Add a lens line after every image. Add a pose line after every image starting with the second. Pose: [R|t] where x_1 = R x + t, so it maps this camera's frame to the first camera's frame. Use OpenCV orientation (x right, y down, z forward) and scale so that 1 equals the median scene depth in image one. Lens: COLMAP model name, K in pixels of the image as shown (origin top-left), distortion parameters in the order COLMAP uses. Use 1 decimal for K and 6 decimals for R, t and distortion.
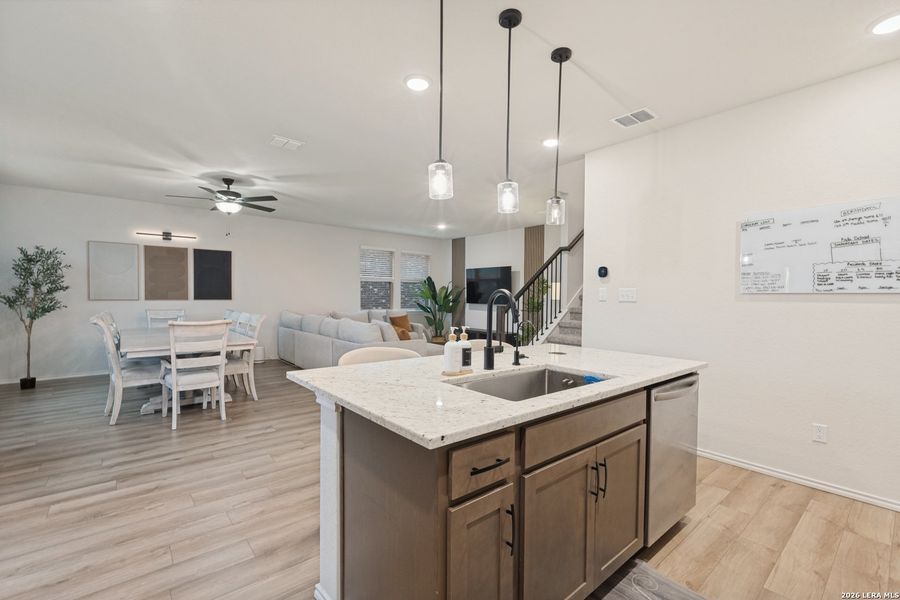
lens RADIAL K [[392.9, 0, 452.7], [0, 392.9, 303.4], [0, 0, 1]] dist [-0.003714, 0.000246]
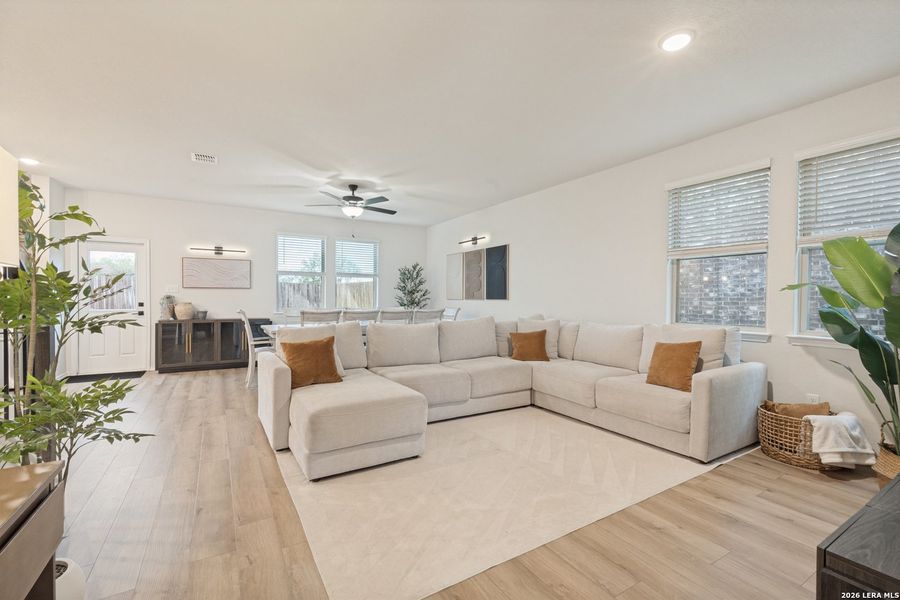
lens RADIAL K [[392.9, 0, 452.7], [0, 392.9, 303.4], [0, 0, 1]] dist [-0.003714, 0.000246]
pose [[-0.154339, -0.000910, -0.988018, 0.243932], [-0.026554, 0.999642, 0.003227, -0.000458], [0.987661, 0.026734, -0.154308, 0.773074]]
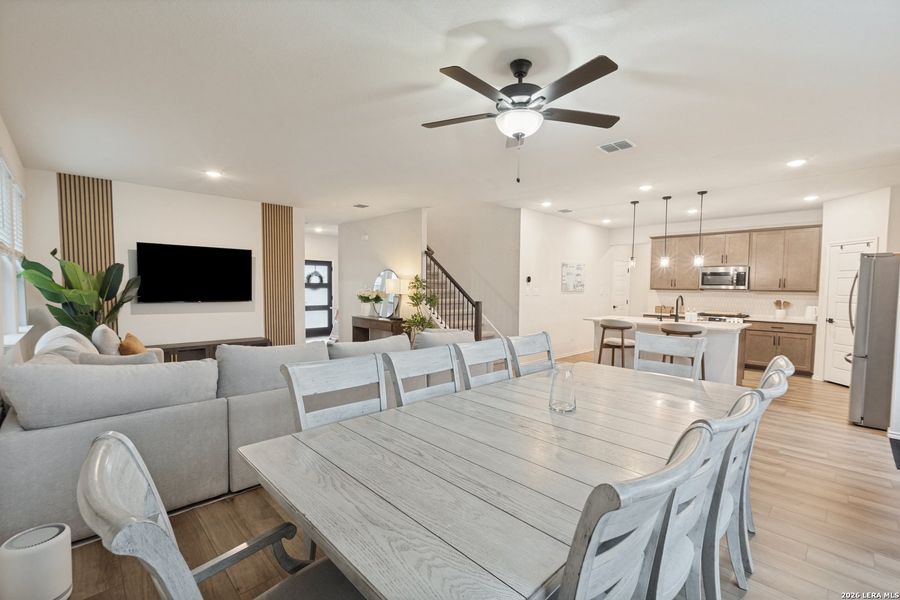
lens RADIAL K [[392.9, 0, 452.7], [0, 392.9, 303.4], [0, 0, 1]] dist [-0.003714, 0.000246]
pose [[-0.071770, -0.054443, 0.995934, -0.564235], [0.007206, 0.998455, 0.055101, -0.028134], [-0.997395, 0.011132, -0.071267, 0.597382]]
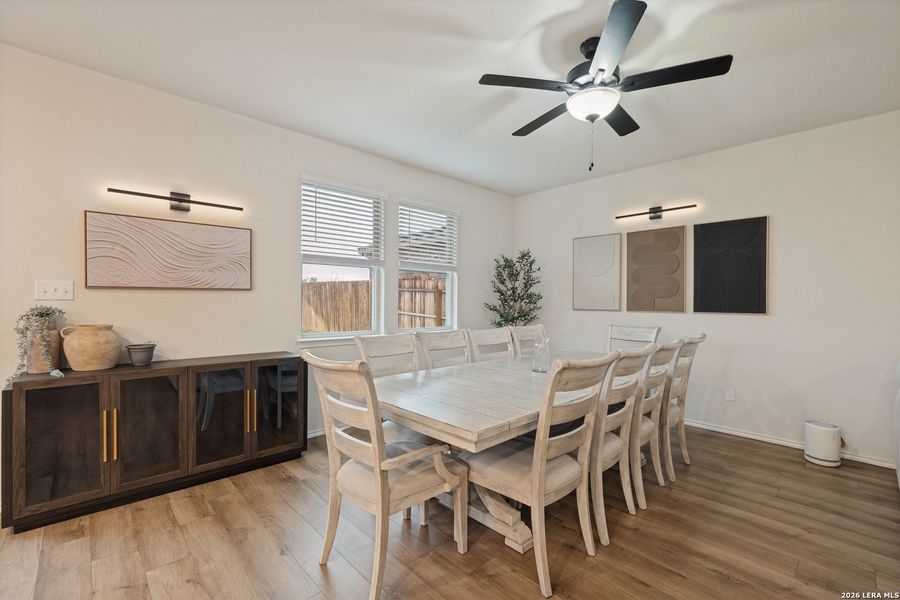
lens RADIAL K [[392.9, 0, 452.7], [0, 392.9, 303.4], [0, 0, 1]] dist [-0.003714, 0.000246]
pose [[0.059855, -0.001204, -0.998206, -0.073358], [-0.027041, 0.999630, -0.002828, -0.008328], [0.997841, 0.027162, 0.059801, 0.439854]]
